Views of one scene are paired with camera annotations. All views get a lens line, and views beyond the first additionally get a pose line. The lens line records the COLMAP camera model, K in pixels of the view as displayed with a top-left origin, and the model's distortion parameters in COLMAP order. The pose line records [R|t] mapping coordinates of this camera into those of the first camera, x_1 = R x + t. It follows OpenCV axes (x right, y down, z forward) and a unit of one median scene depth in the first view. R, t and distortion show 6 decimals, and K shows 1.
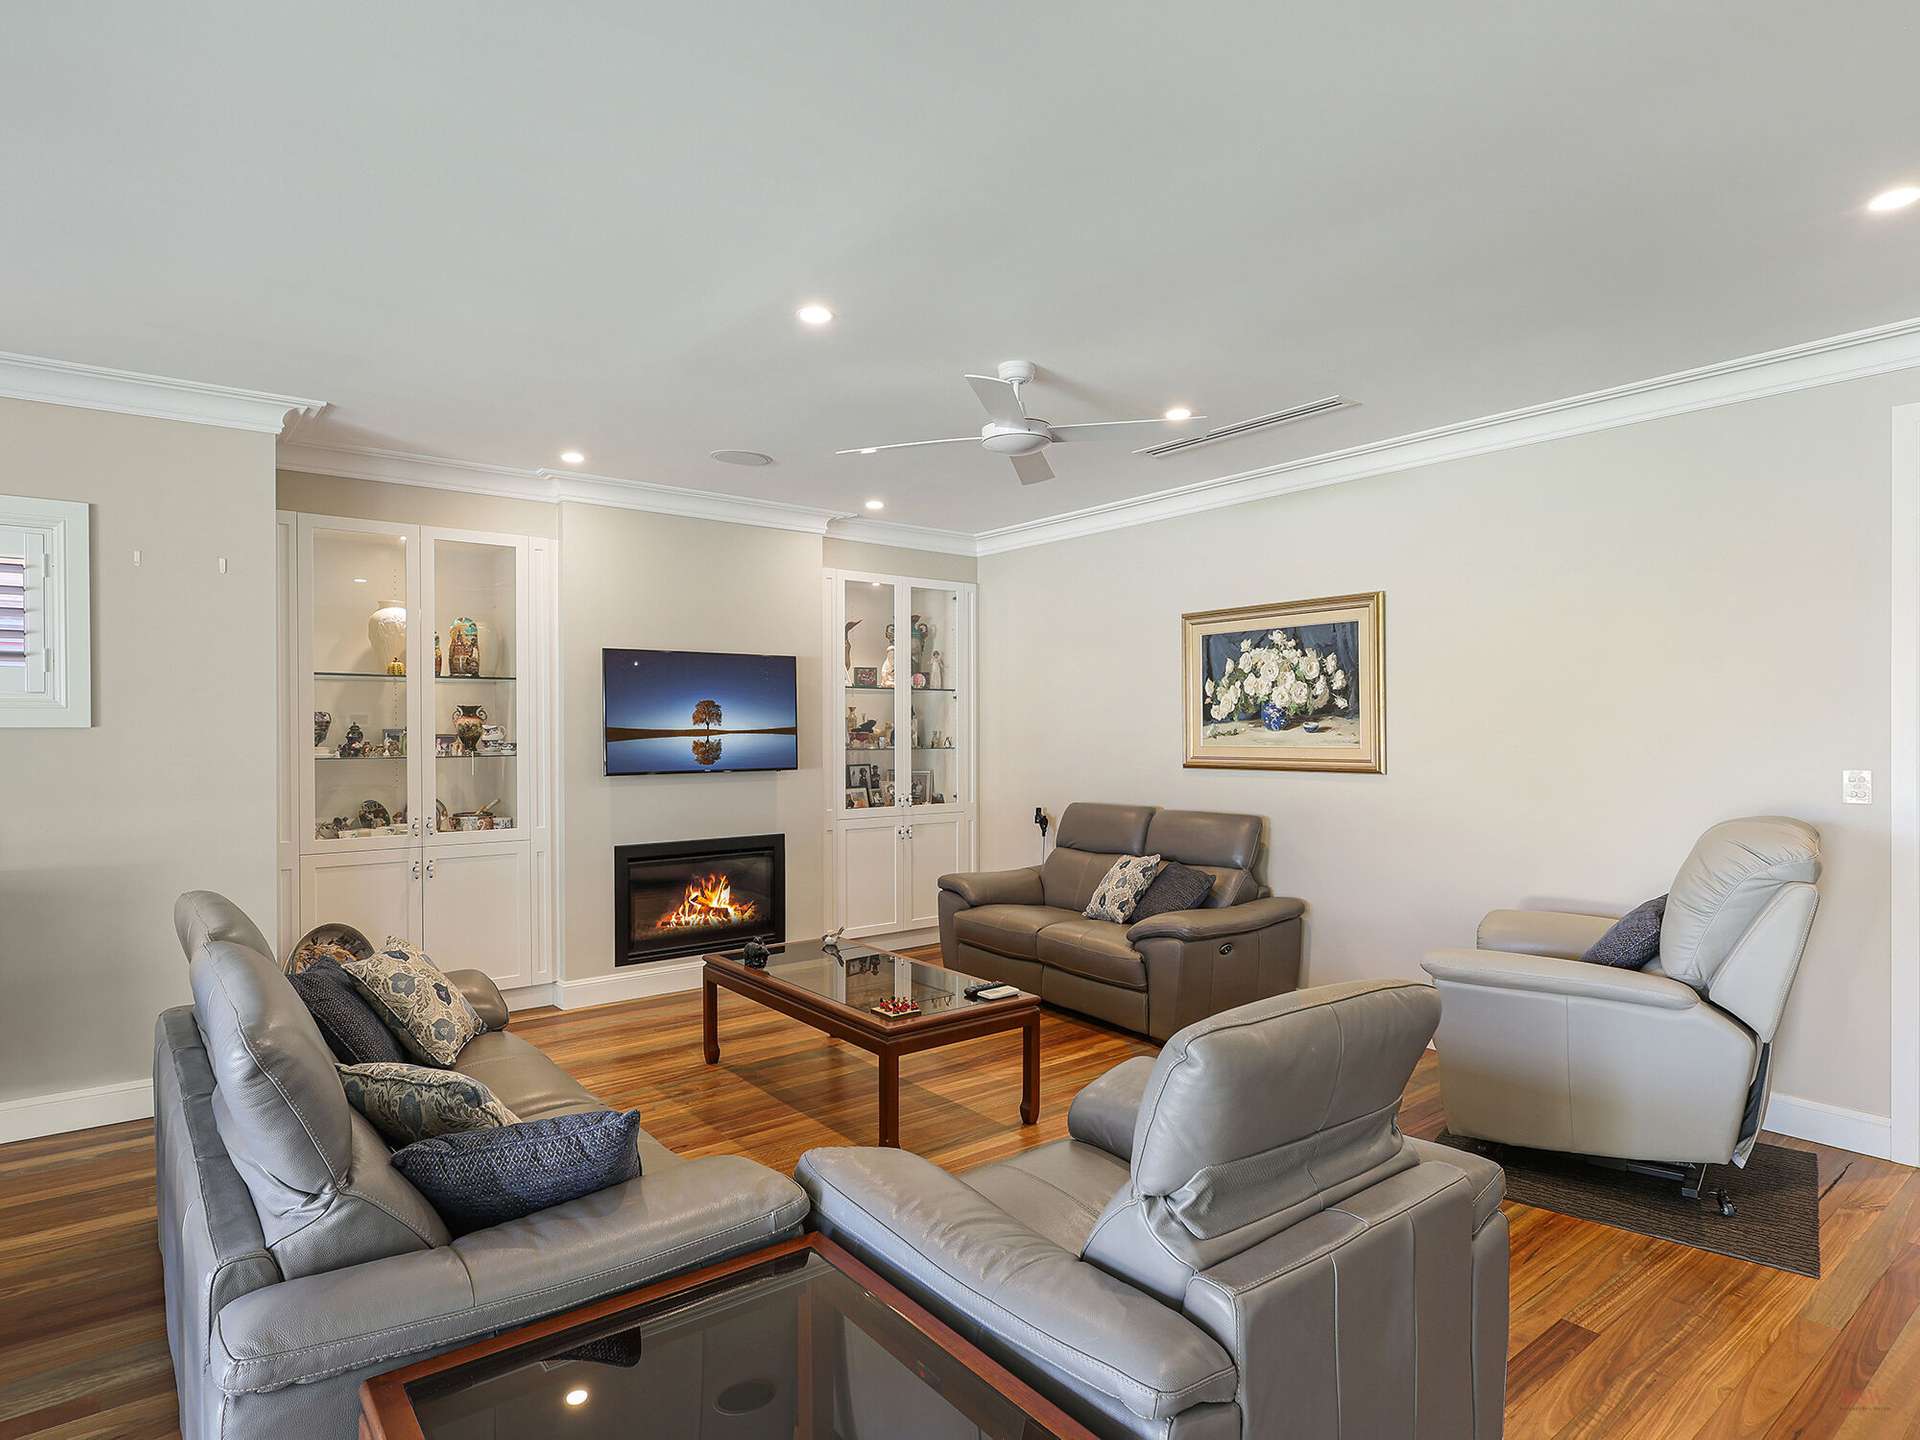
lens RADIAL K [[1035.1, 0, 963.0], [0, 1035.1, 719.2], [0, 0, 1]] dist [-0.007341, 0.003952]
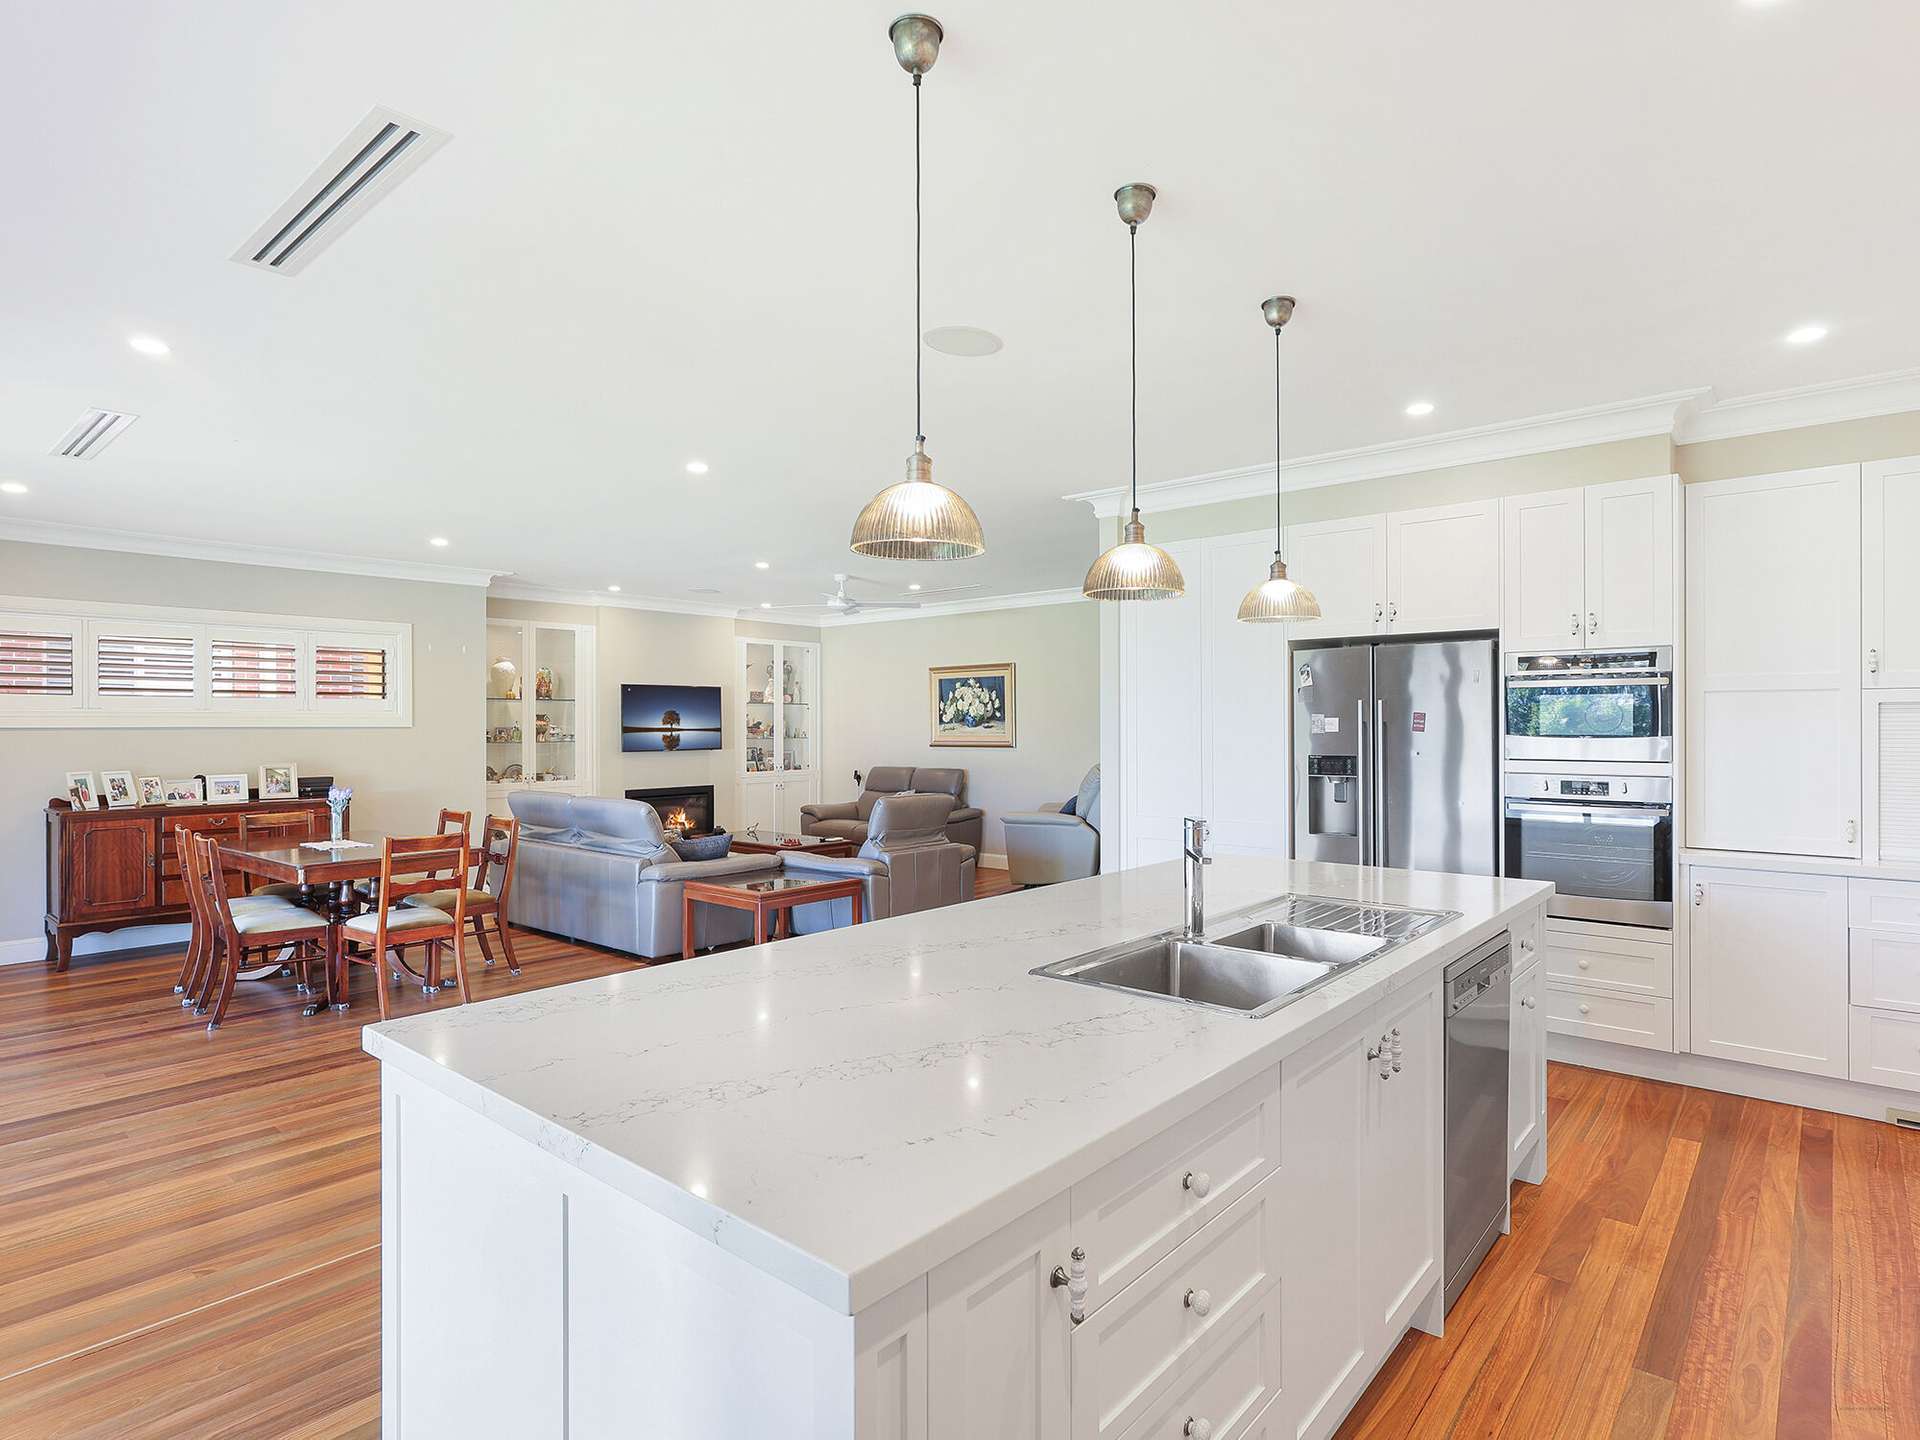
lens RADIAL K [[1035.1, 0, 980.0], [0, 1035.1, 720.2], [0, 0, 1]] dist [-0.007341, 0.003952]
pose [[0.984451, 0.000286, 0.175659, -0.034474], [-0.000779, 0.999996, 0.002742, -0.007799], [-0.175658, -0.002836, 0.984447, -0.895558]]
